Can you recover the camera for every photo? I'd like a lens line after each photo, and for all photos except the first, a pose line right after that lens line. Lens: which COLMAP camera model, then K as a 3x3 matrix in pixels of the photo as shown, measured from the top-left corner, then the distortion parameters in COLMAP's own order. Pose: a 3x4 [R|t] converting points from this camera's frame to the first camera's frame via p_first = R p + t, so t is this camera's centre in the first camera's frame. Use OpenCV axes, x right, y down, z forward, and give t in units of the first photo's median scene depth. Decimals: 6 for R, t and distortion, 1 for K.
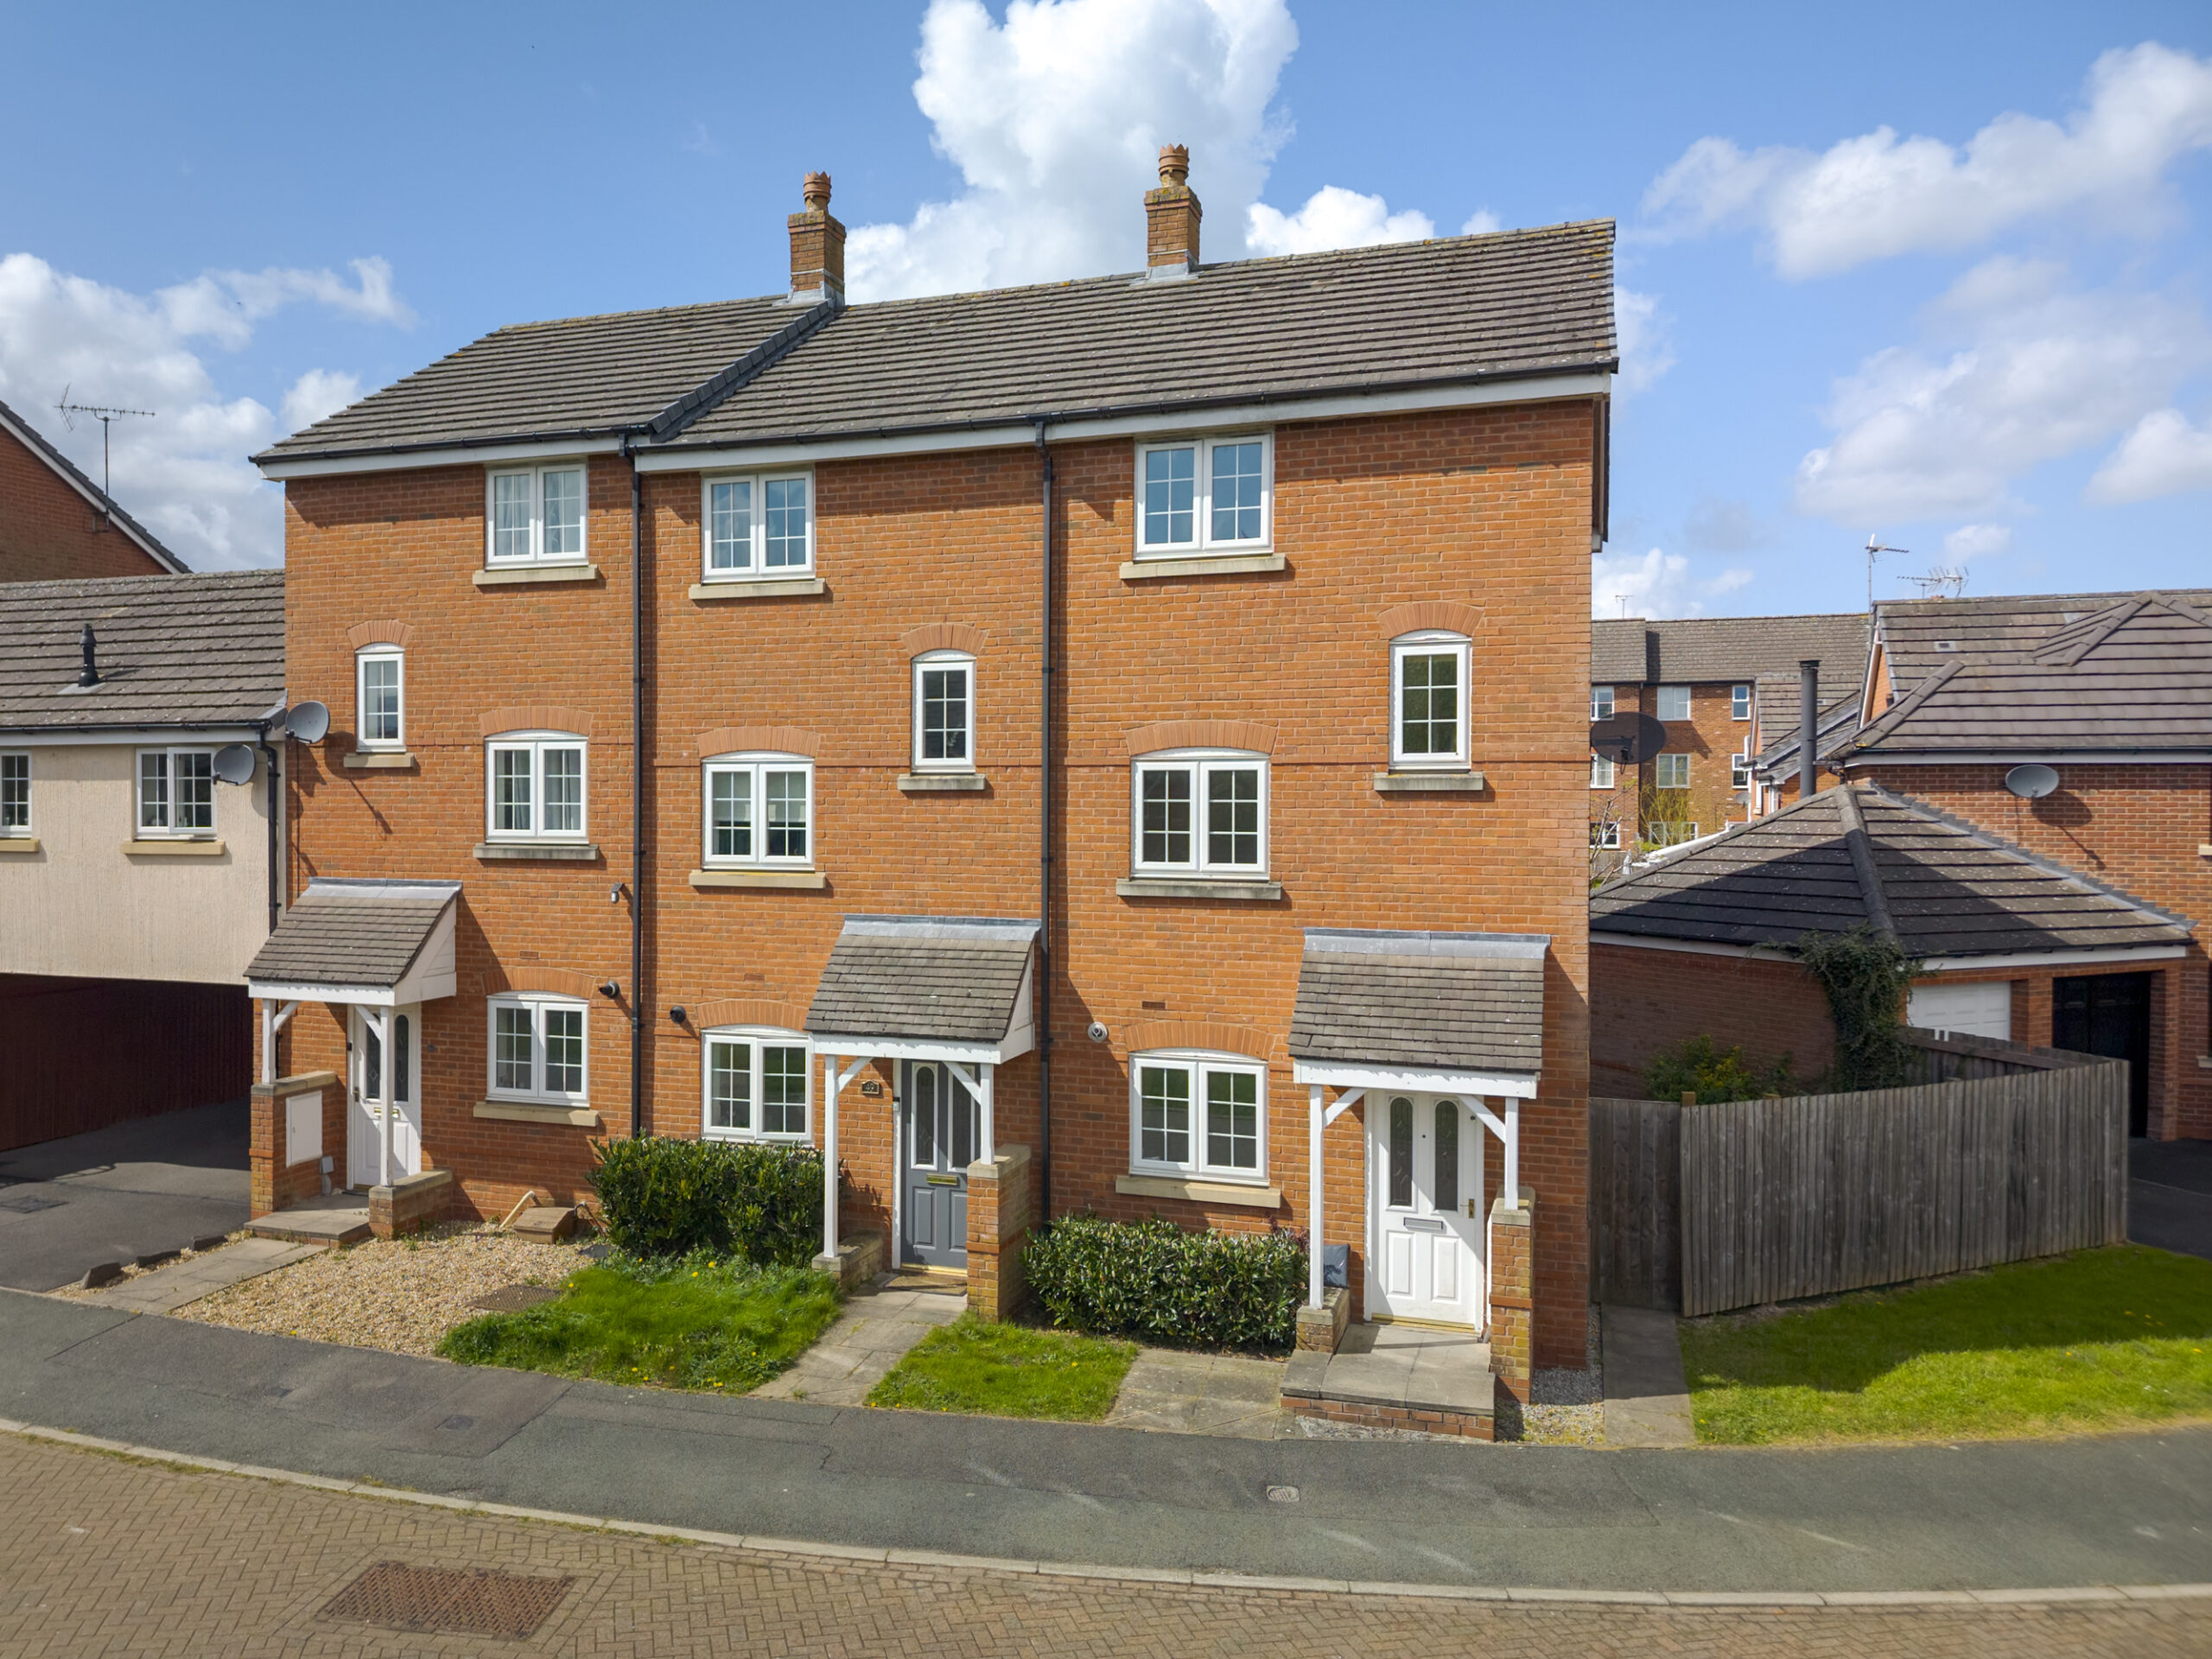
lens RADIAL K [[1622.5, 0, 1009.8], [0, 1622.5, 824.9], [0, 0, 1]] dist [0.113577, -0.158150]
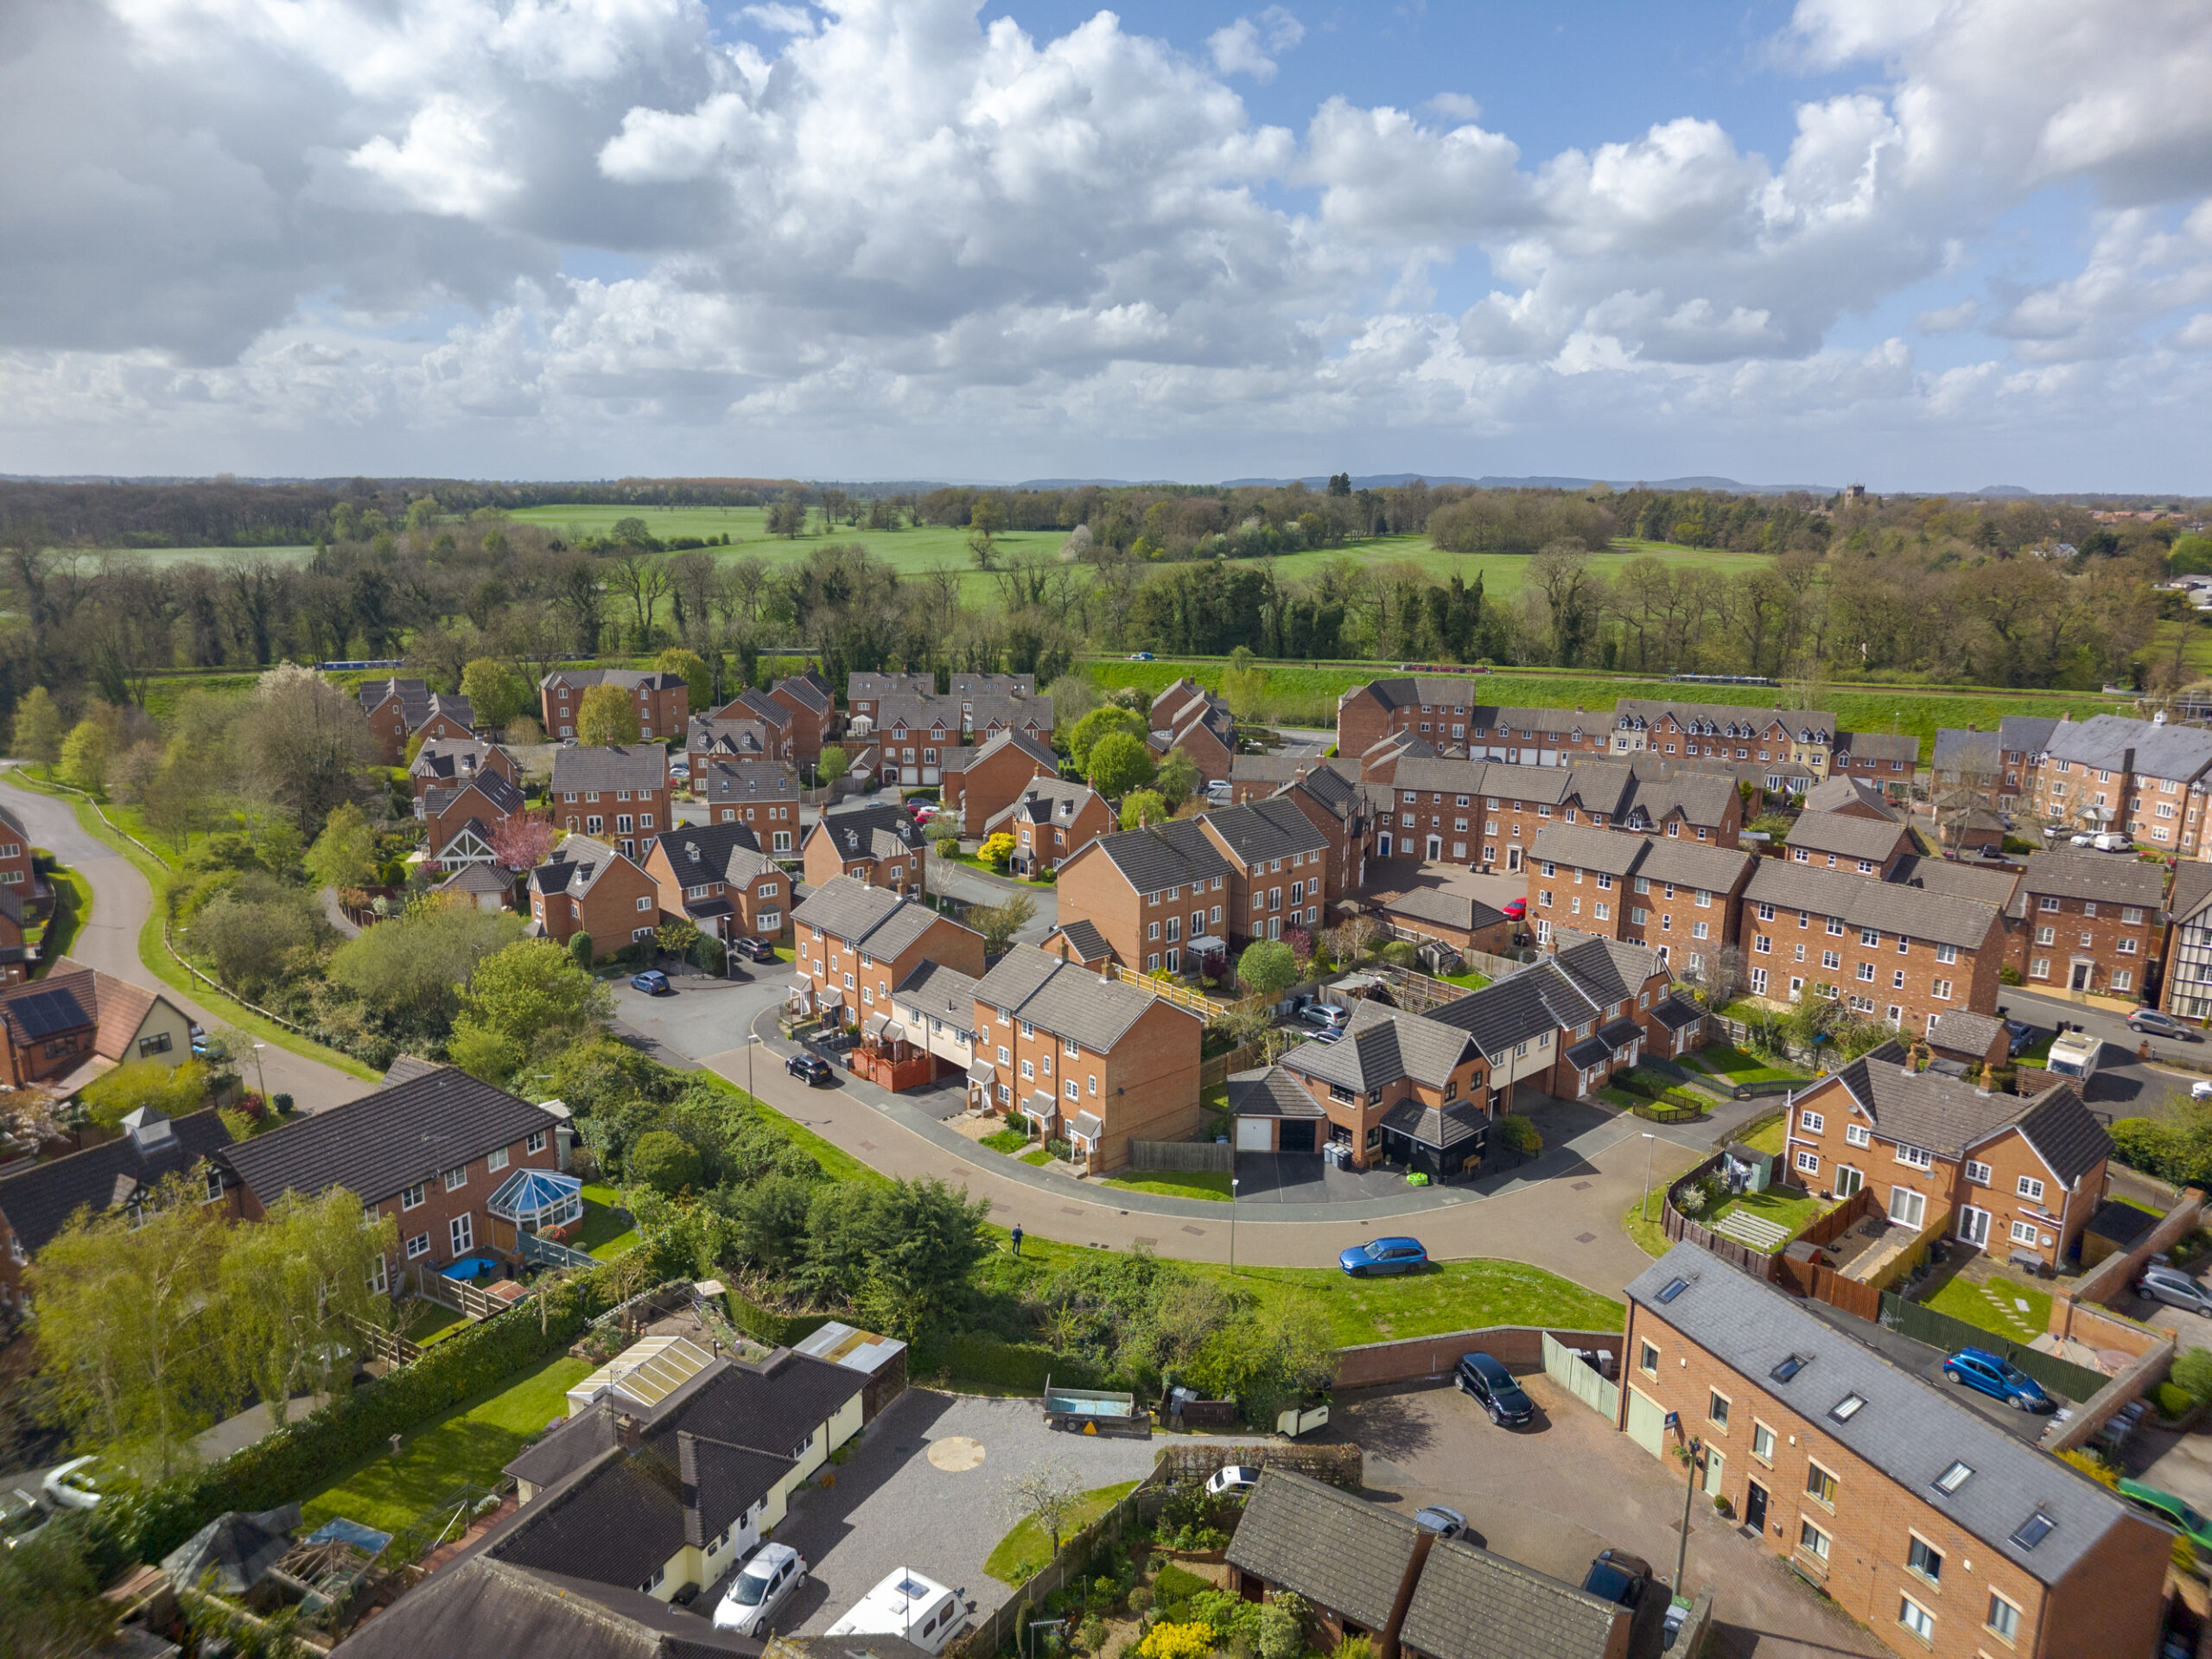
lens RADIAL K [[1494.9, 0, 1106.0], [0, 1494.9, 829.5], [0, 0, 1]] dist [0.163465, -0.001002]
pose [[0.881422, 0.105341, -0.460433, 3.087650], [-0.006440, 0.977403, 0.211289, -2.450397], [0.472285, -0.183269, 0.862183, -4.290126]]
